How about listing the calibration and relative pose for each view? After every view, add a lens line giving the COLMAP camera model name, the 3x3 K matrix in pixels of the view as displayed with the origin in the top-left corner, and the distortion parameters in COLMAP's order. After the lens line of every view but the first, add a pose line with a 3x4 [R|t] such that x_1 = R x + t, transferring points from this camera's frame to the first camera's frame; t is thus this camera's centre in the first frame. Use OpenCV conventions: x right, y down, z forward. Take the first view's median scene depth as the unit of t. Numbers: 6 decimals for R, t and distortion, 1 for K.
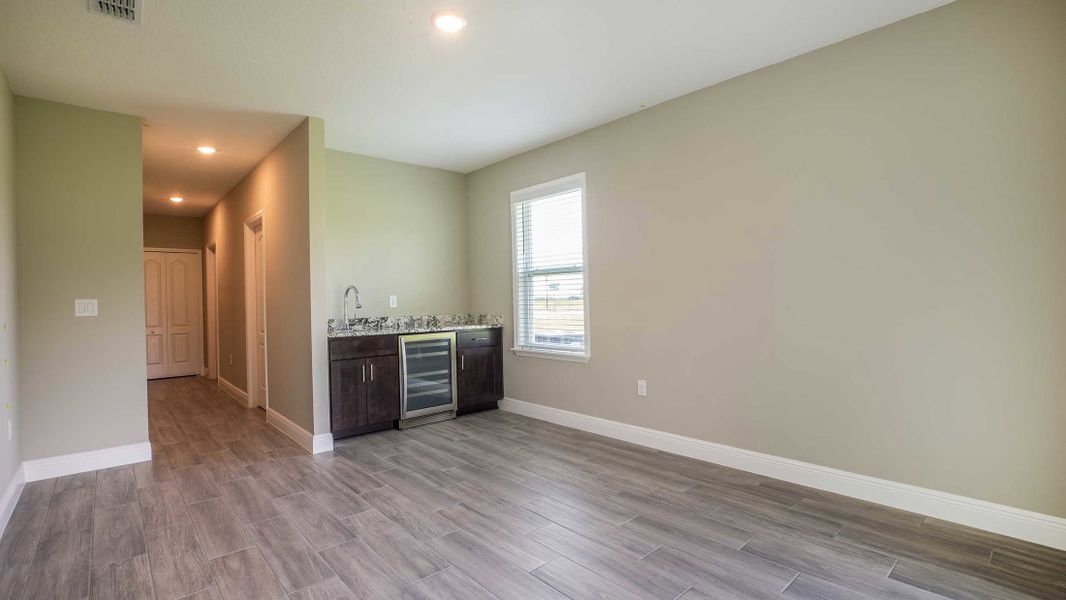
lens RADIAL K [[485.5, 0, 529.5], [0, 485.5, 300.8], [0, 0, 1]] dist [-0.026174, 0.001012]
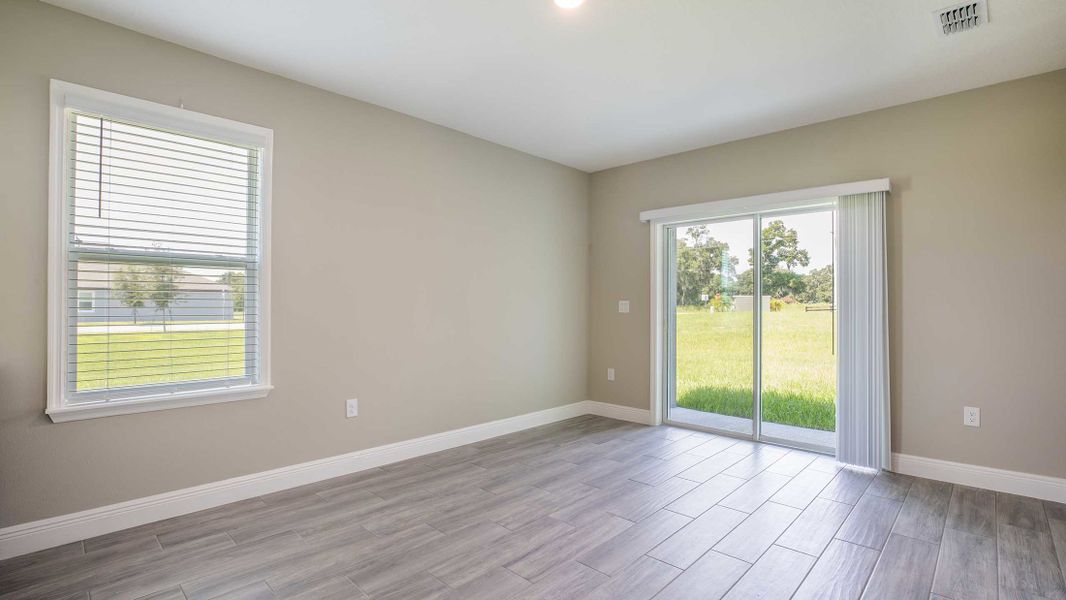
lens RADIAL K [[485.5, 0, 529.5], [0, 485.5, 300.8], [0, 0, 1]] dist [-0.026174, 0.001012]
pose [[-0.068950, 0.024551, 0.997318, -0.737937], [-0.001395, 0.999694, -0.024706, 0.003849], [-0.997619, -0.003095, -0.068895, 0.795557]]
